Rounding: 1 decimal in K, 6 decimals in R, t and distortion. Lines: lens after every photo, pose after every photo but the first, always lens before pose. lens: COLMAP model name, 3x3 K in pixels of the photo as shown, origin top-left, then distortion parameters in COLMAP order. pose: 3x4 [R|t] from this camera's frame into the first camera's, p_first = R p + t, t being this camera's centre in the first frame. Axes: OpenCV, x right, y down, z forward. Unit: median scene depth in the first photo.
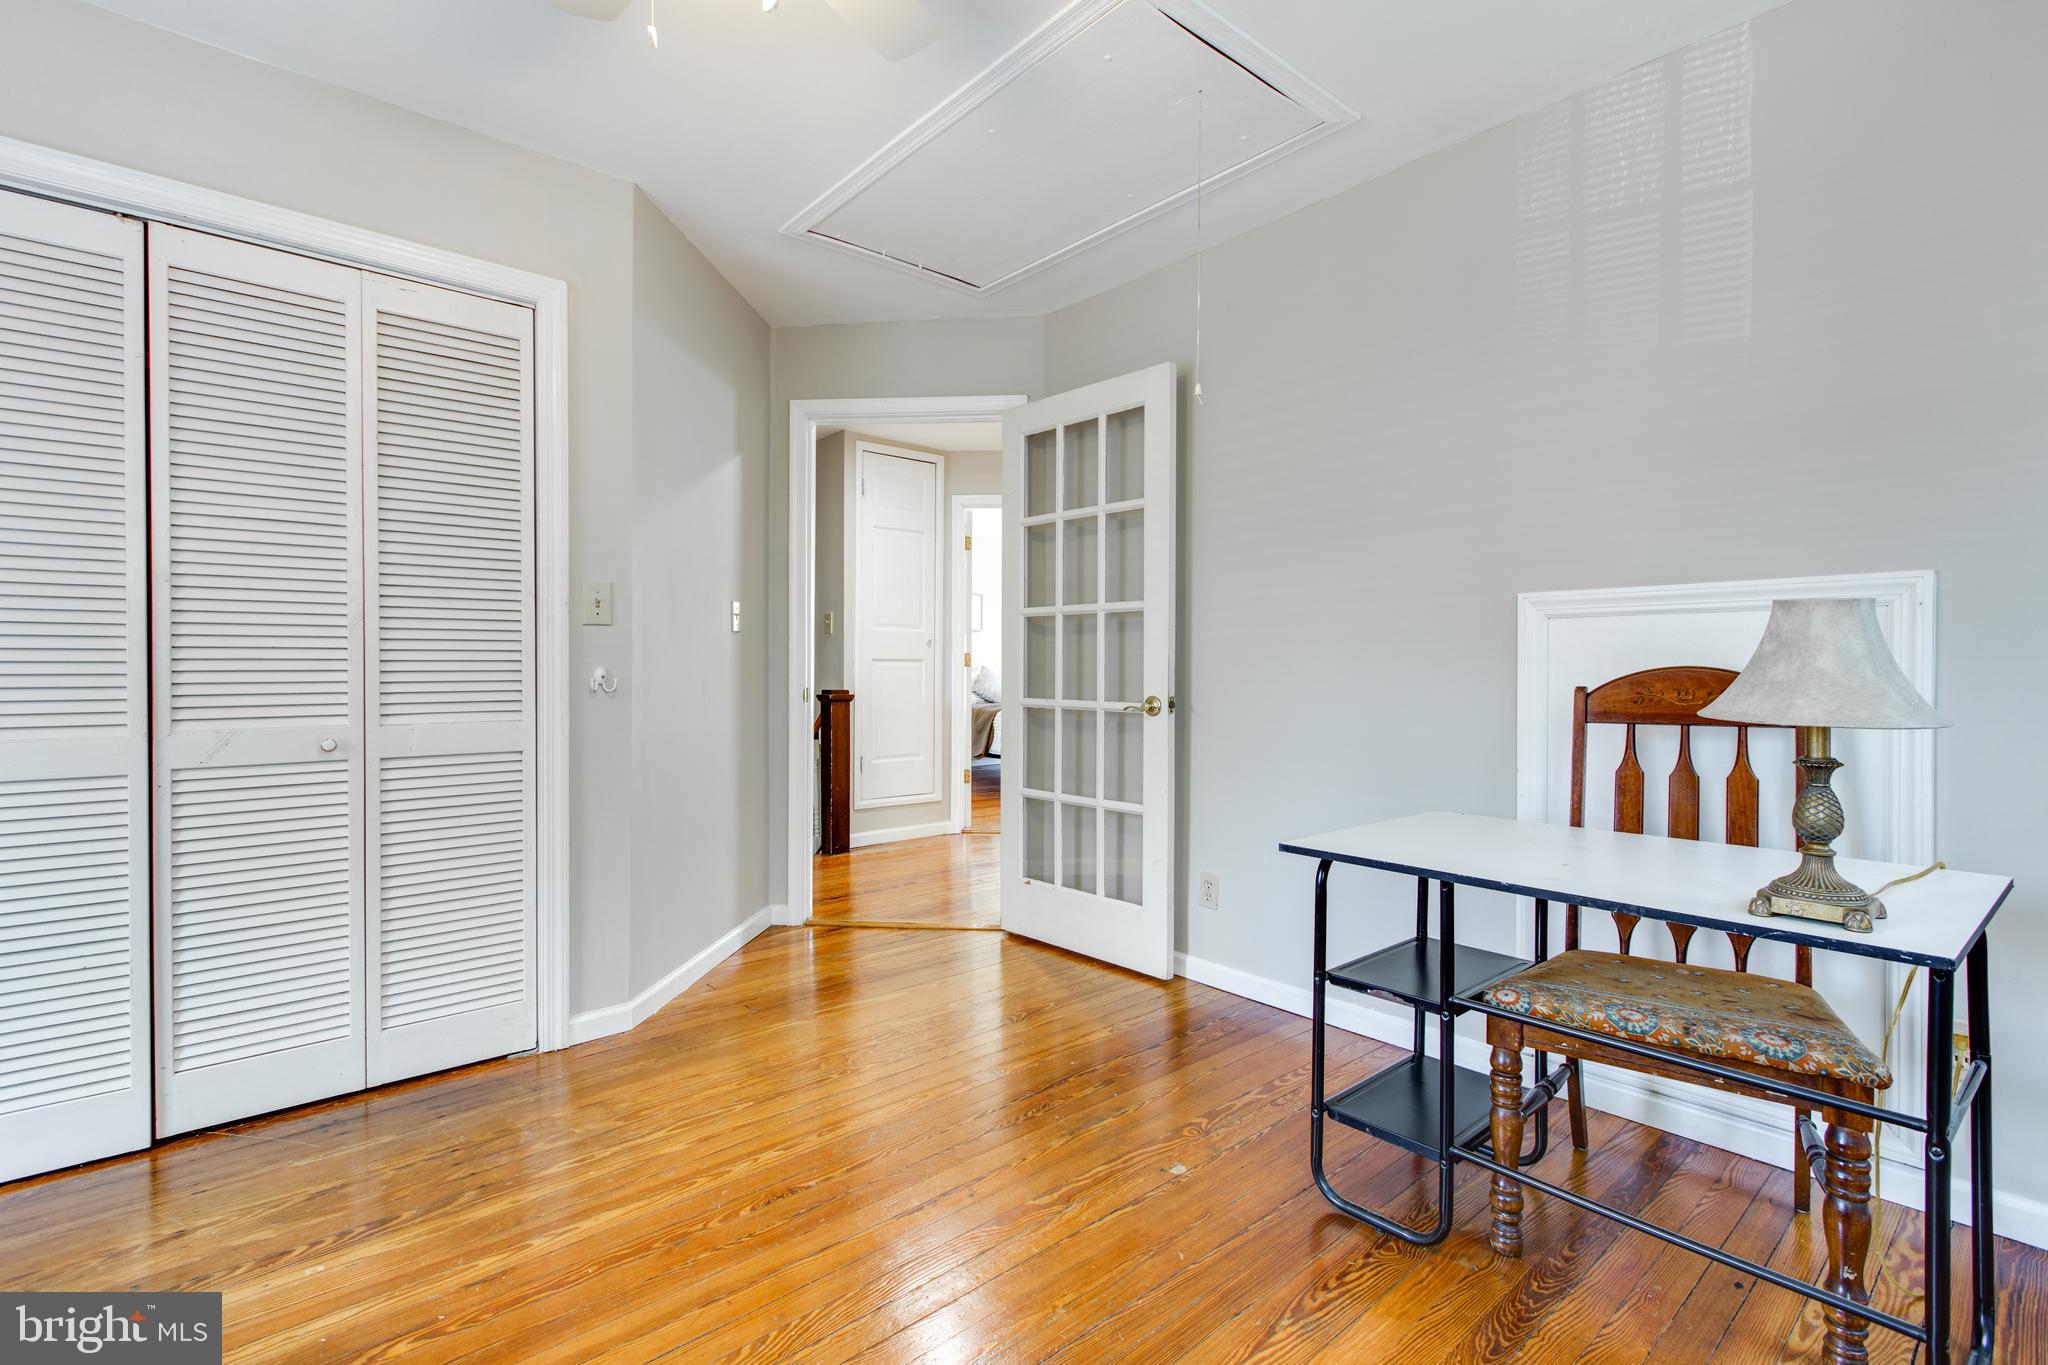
lens RADIAL K [[984.4, 0, 1012.9], [0, 984.4, 680.0], [0, 0, 1]] dist [0.003141, -0.000282]
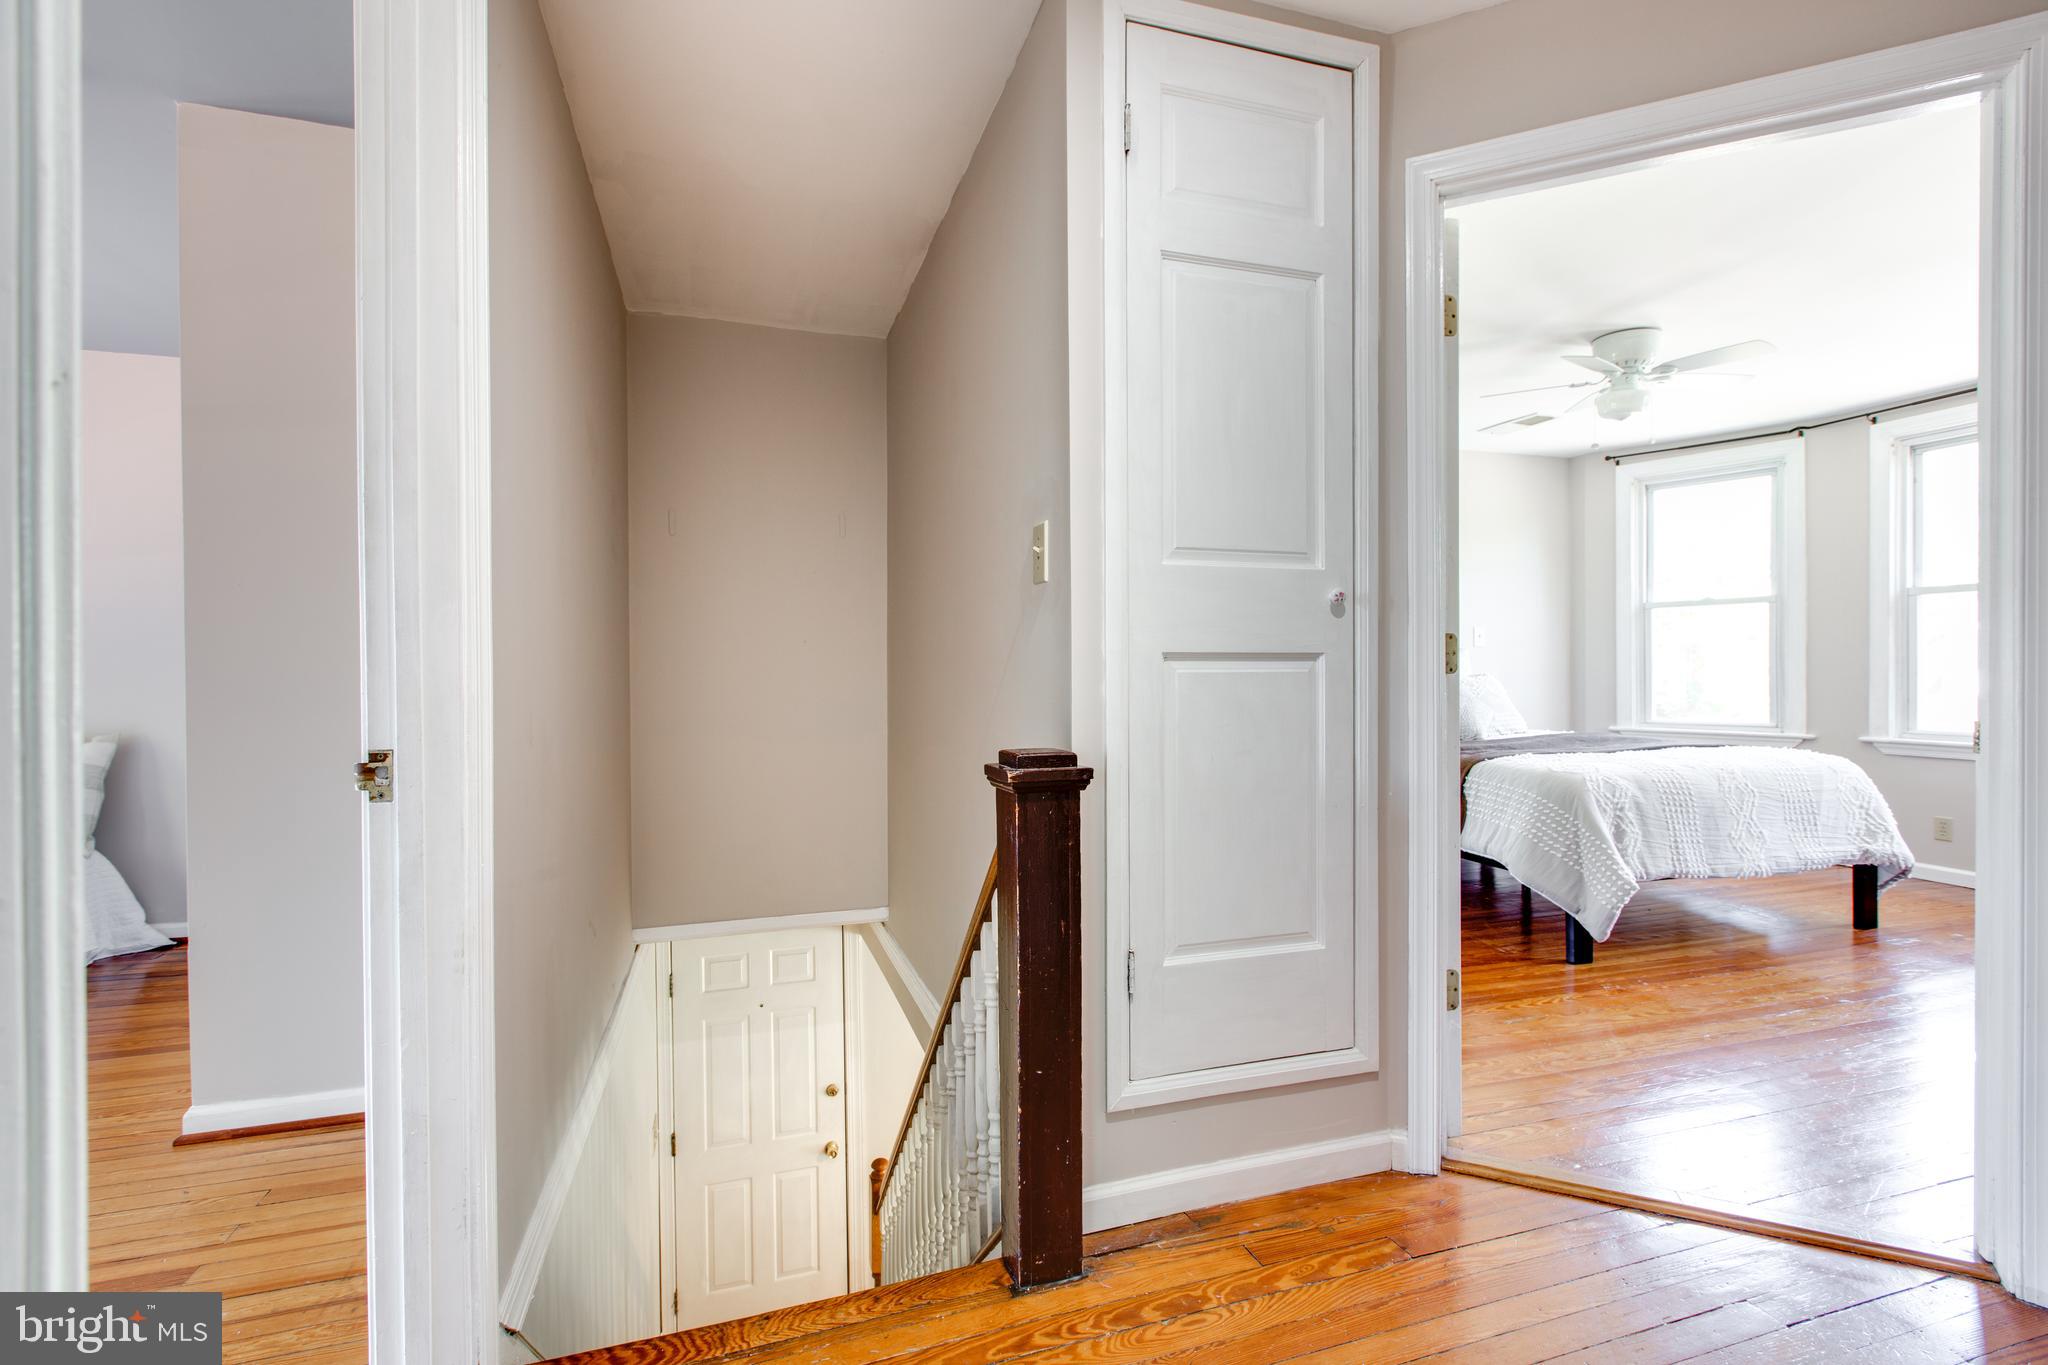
lens RADIAL K [[969.4, 0, 975.3], [0, 969.4, 676.4], [0, 0, 1]] dist [0.005194, 0.000159]
pose [[0.918677, -0.006535, -0.394956, -0.069201], [0.003230, 0.999954, -0.009033, -0.010366], [0.394997, 0.007023, 0.918656, 0.667297]]
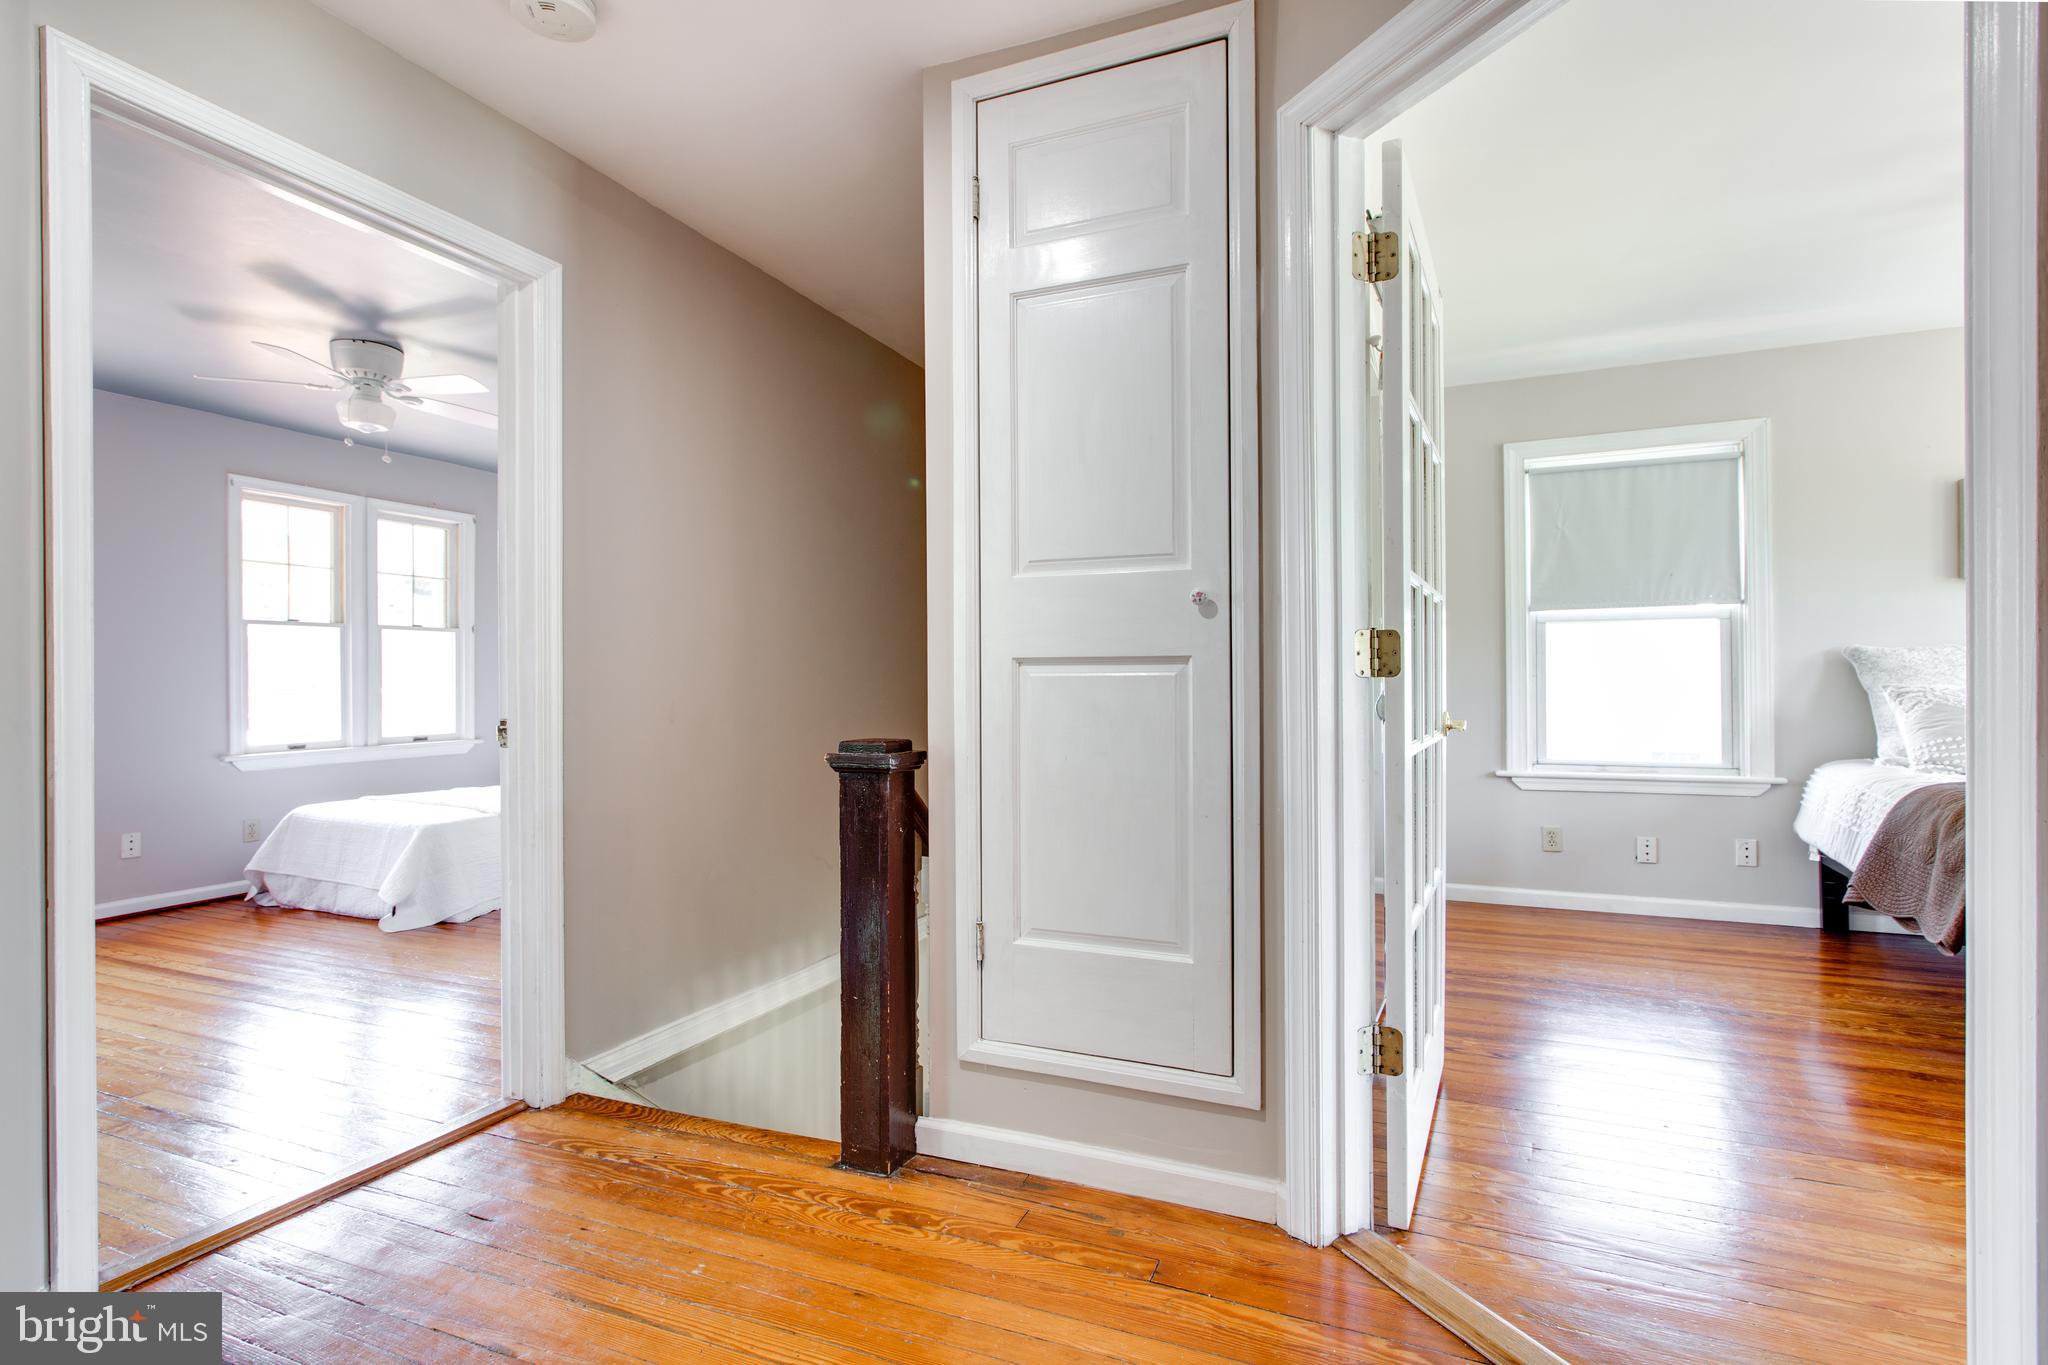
lens RADIAL K [[950.9, 0, 962.1], [0, 950.9, 674.7], [0, 0, 1]] dist [0.007229, -0.000253]
pose [[0.438337, -0.008068, -0.898775, 0.164585], [-0.004284, 0.999930, -0.011065, -0.011131], [0.898801, 0.008701, 0.438271, 0.818087]]
